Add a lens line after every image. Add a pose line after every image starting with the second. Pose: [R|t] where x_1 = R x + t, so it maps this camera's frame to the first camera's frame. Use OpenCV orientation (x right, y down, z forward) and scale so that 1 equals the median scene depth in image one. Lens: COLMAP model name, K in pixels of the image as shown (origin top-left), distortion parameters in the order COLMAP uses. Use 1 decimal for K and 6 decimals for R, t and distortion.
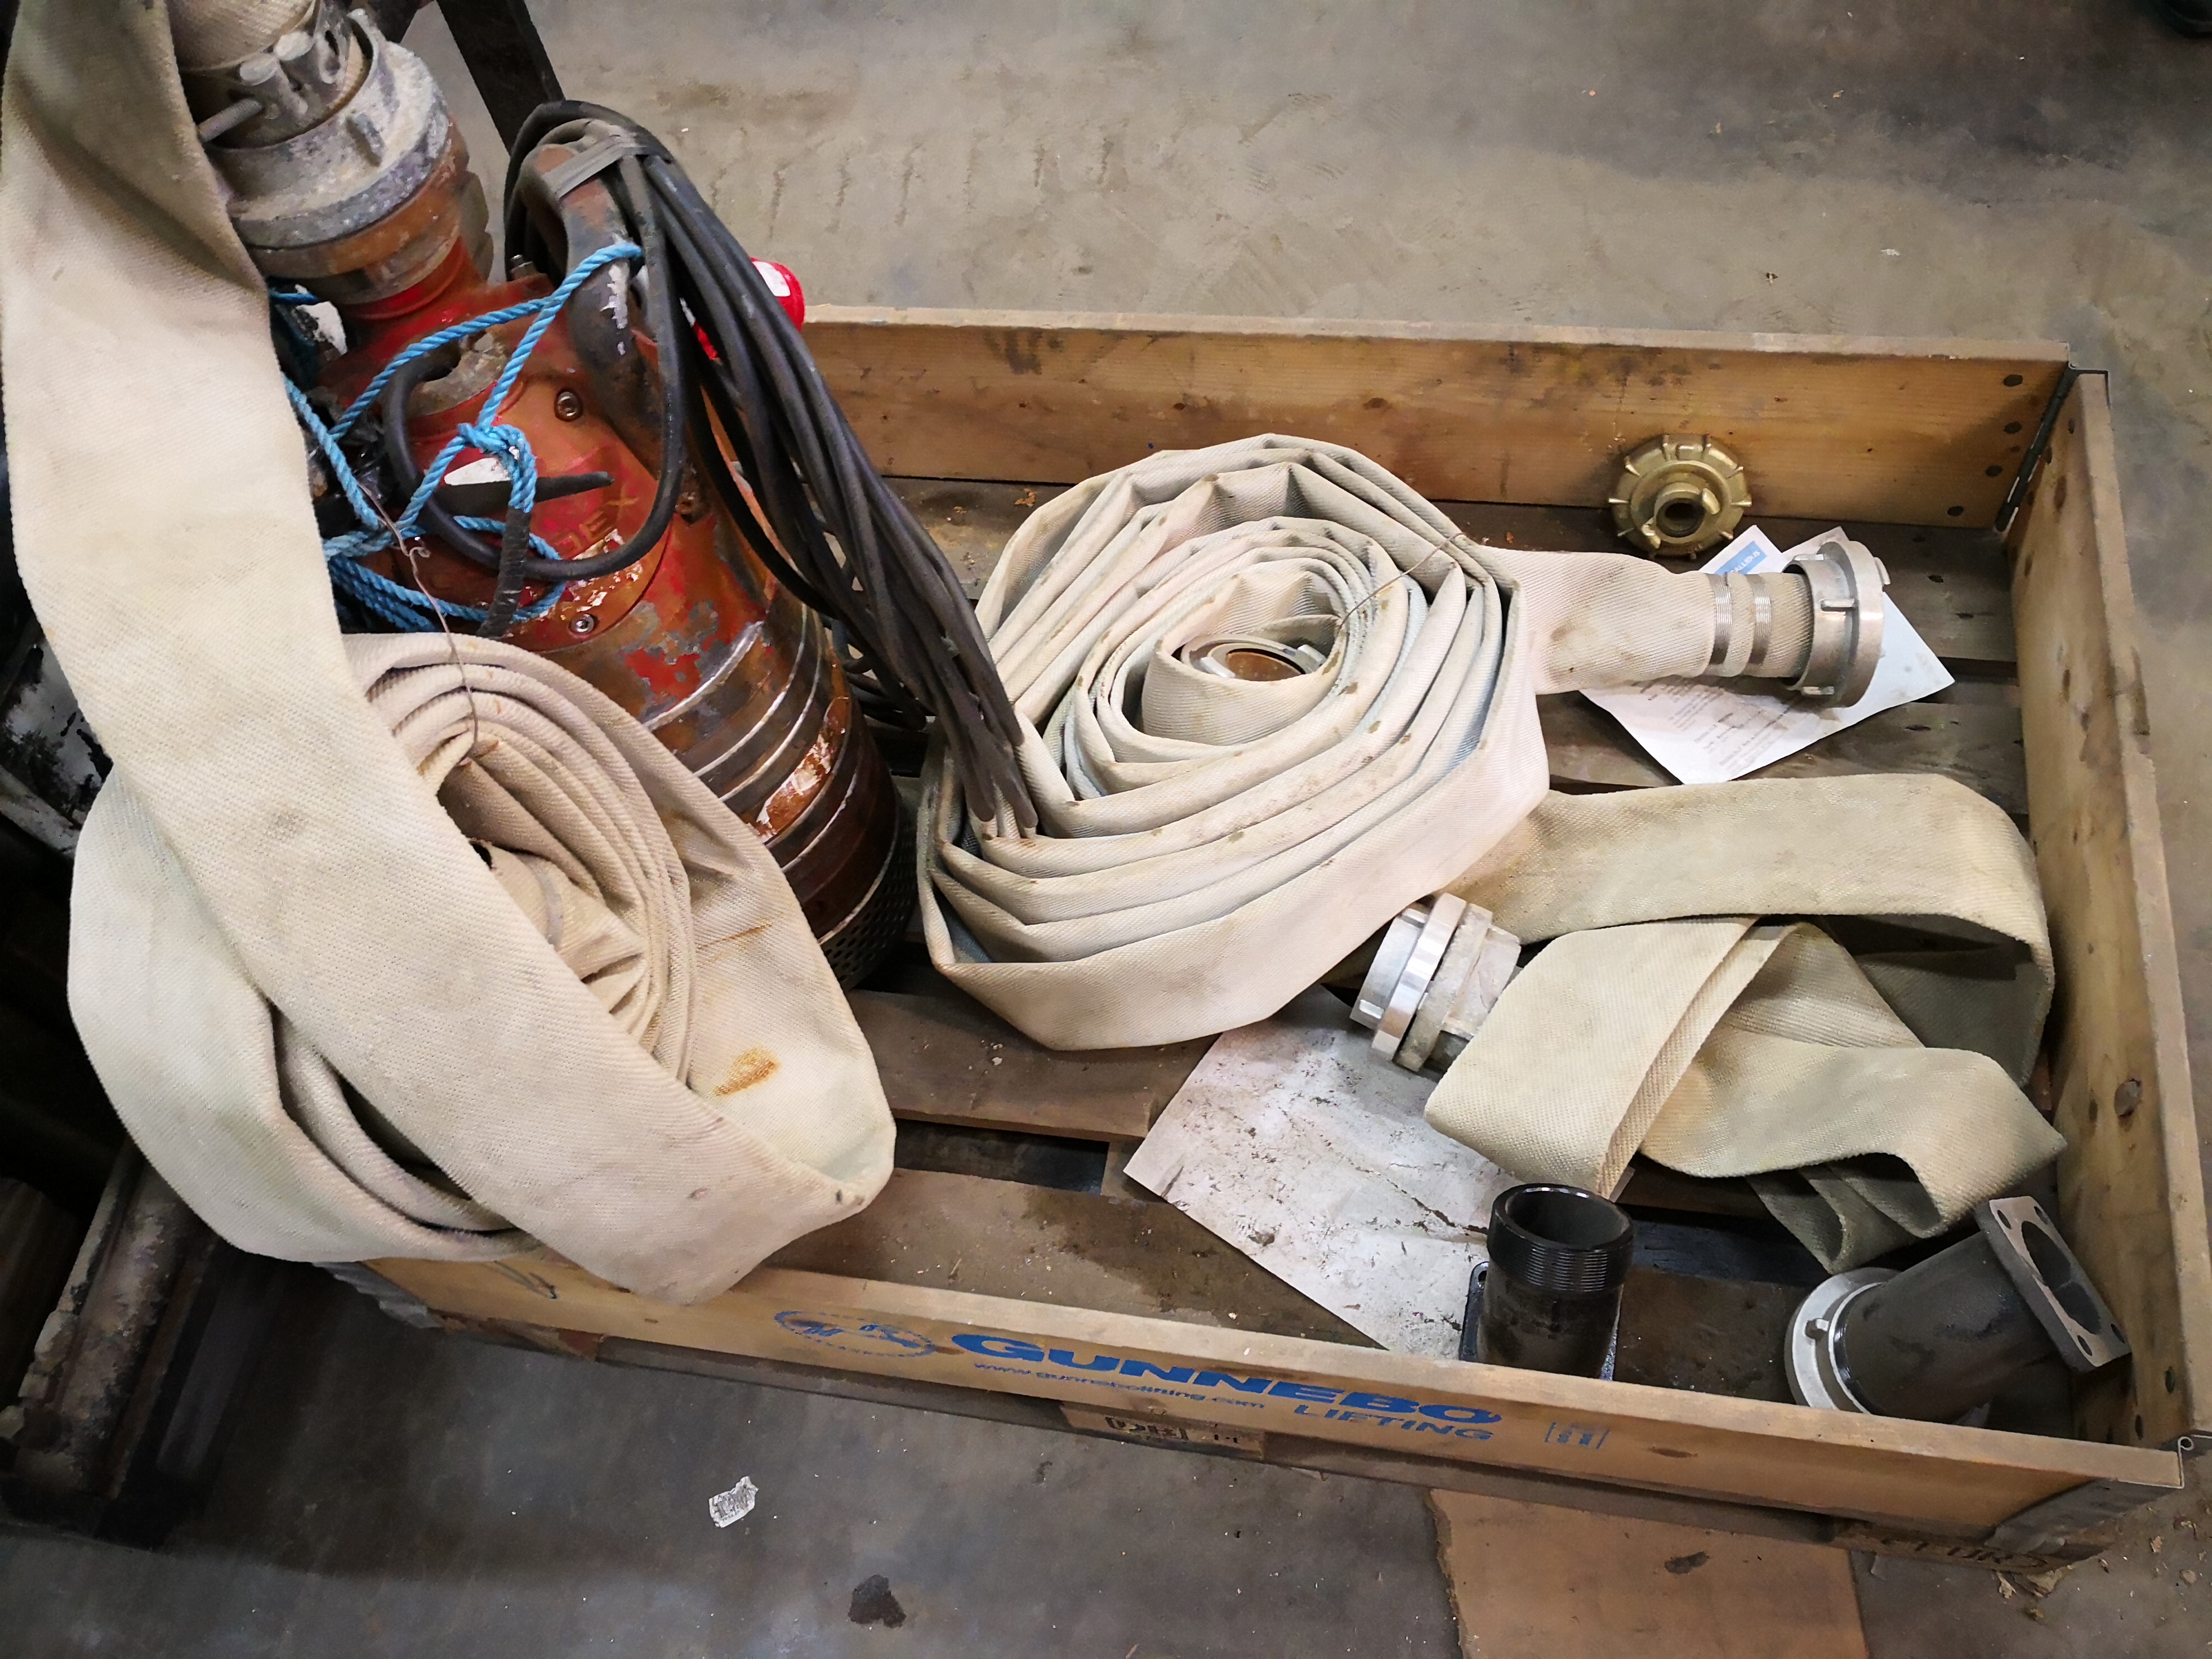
lens RADIAL K [[1746.1, 0, 1109.7], [0, 1746.1, 850.3], [0, 0, 1]] dist [0.004814, -0.000627]
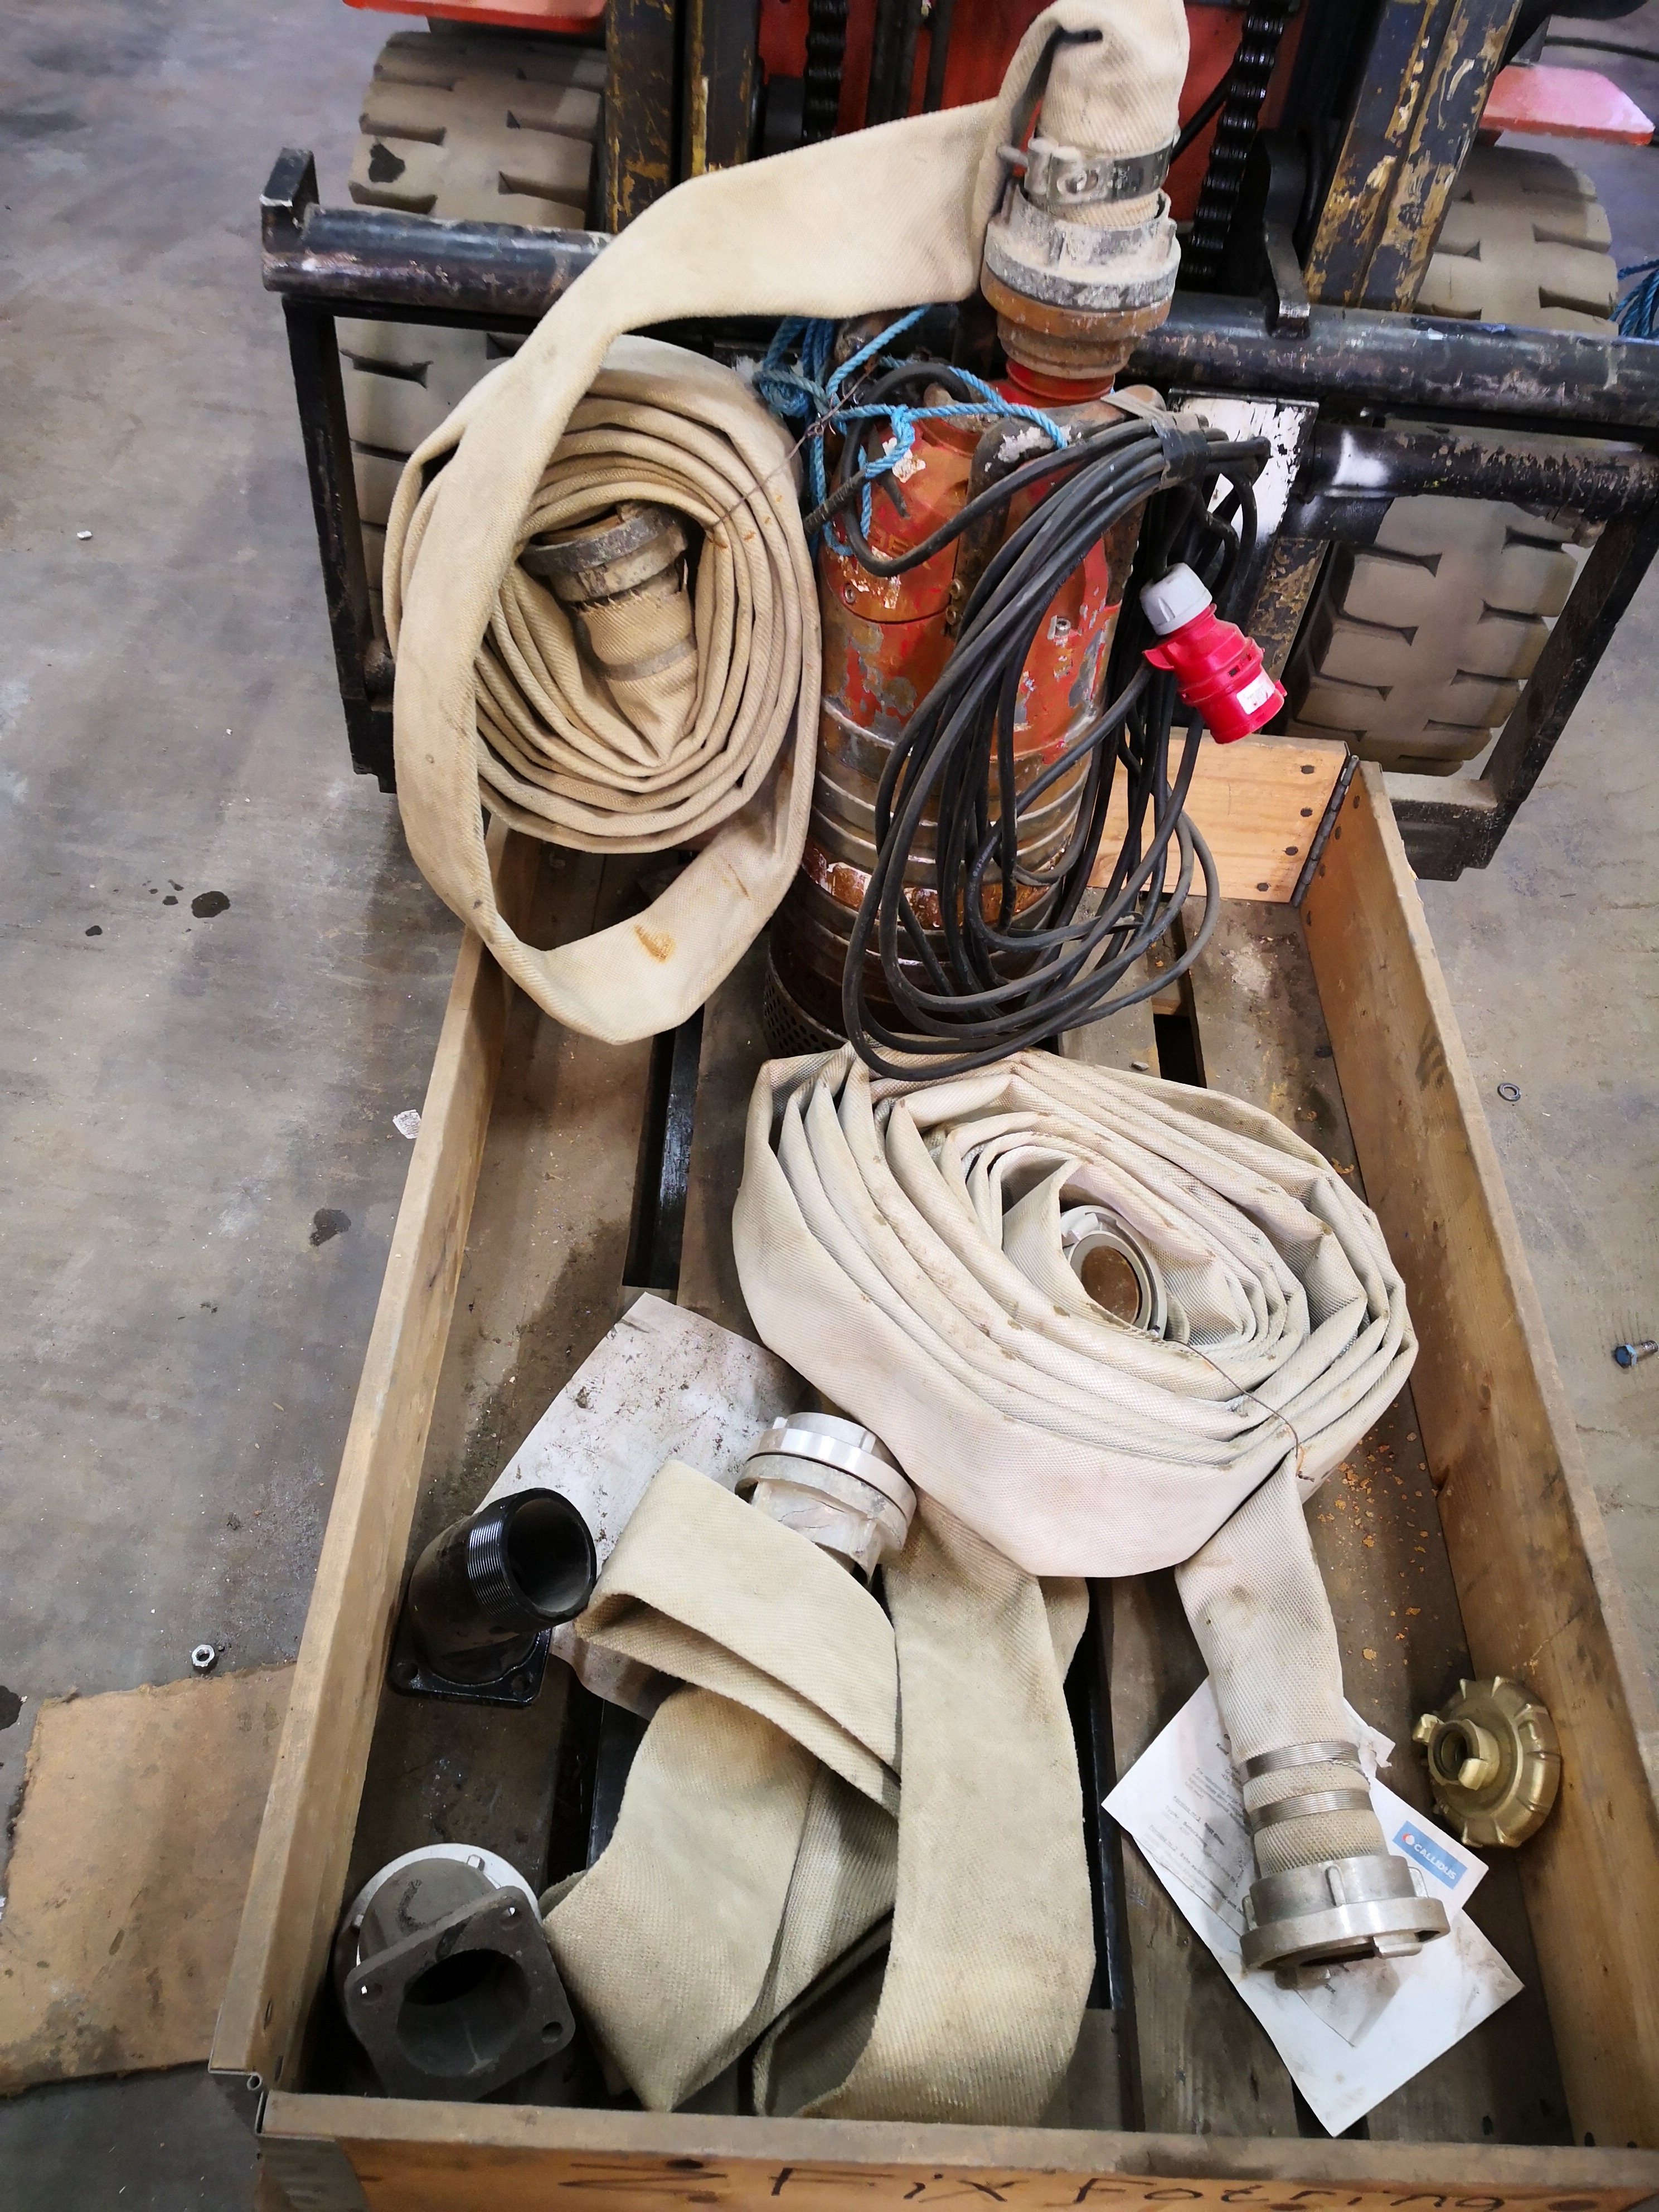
lens RADIAL K [[1722.1, 0, 829.5], [0, 1722.1, 1106.0], [0, 0, 1]] dist [0.001860, -0.000385]
pose [[0.131708, 0.835272, -0.533830, 0.529881], [-0.921609, 0.301514, 0.244390, -0.238079], [0.365089, 0.459794, 0.809506, 0.101339]]
